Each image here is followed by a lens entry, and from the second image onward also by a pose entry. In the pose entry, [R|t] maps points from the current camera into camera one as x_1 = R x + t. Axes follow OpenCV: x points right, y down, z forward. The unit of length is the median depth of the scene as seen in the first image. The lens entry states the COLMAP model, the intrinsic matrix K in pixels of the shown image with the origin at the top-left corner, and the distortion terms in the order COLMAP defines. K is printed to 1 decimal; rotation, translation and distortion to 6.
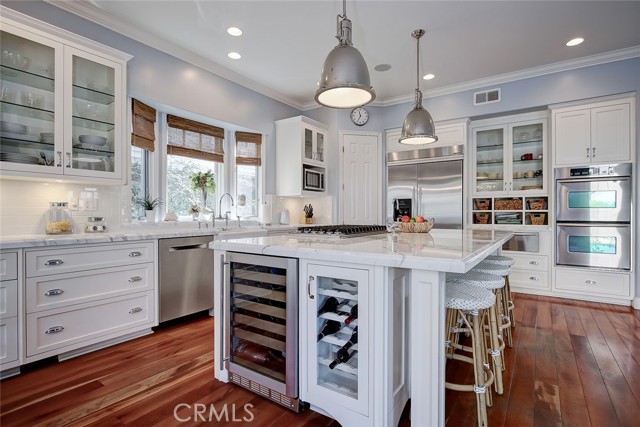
lens RADIAL K [[329.6, 0, 322.1], [0, 329.6, 213.0], [0, 0, 1]] dist [-0.003831, -0.006048]
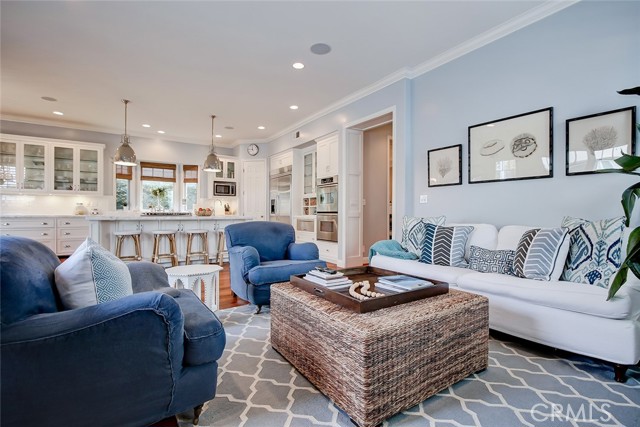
lens RADIAL K [[298.2, 0, 319.3], [0, 298.2, 215.6], [0, 0, 1]] dist [-0.011145, 0.001102]
pose [[0.929017, 0.004760, -0.370007, 1.410641], [-0.001727, 0.999962, 0.008528, 0.034345], [0.370034, -0.007284, 0.928990, -0.396294]]
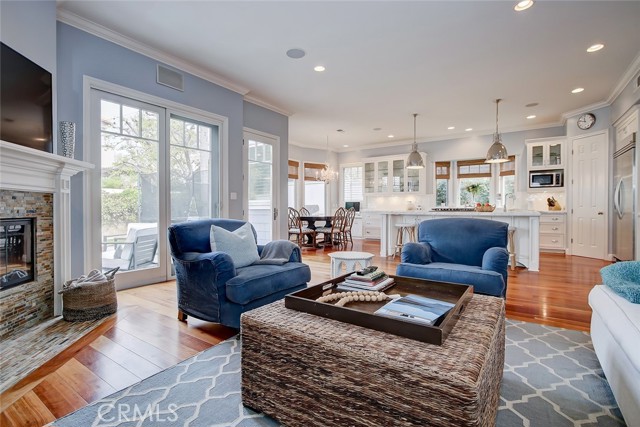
lens RADIAL K [[298.2, 0, 324.6], [0, 298.2, 212.7], [0, 0, 1]] dist [-0.011145, 0.001102]
pose [[0.009217, 0.012914, -0.999874, 1.715174], [0.001335, 0.999916, 0.012927, 0.036360], [0.999957, -0.001454, 0.009199, 0.041397]]
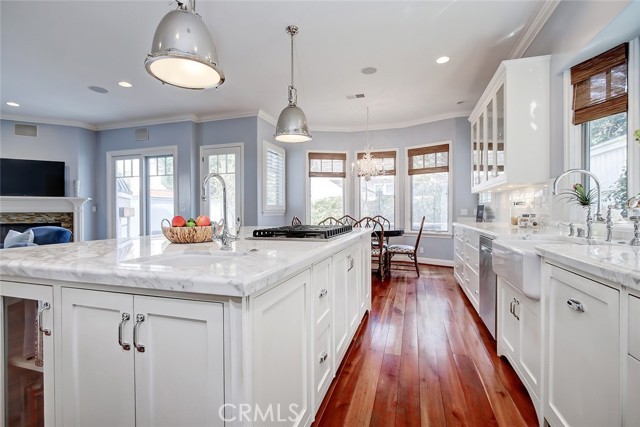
lens RADIAL K [[298.2, 0, 320.8], [0, 298.2, 212.7], [0, 0, 1]] dist [-0.011145, 0.001102]
pose [[-0.949147, 0.004148, -0.314805, 0.237774], [0.005943, 0.999971, -0.004744, 0.016257], [0.314776, -0.006374, -0.949144, 1.349909]]
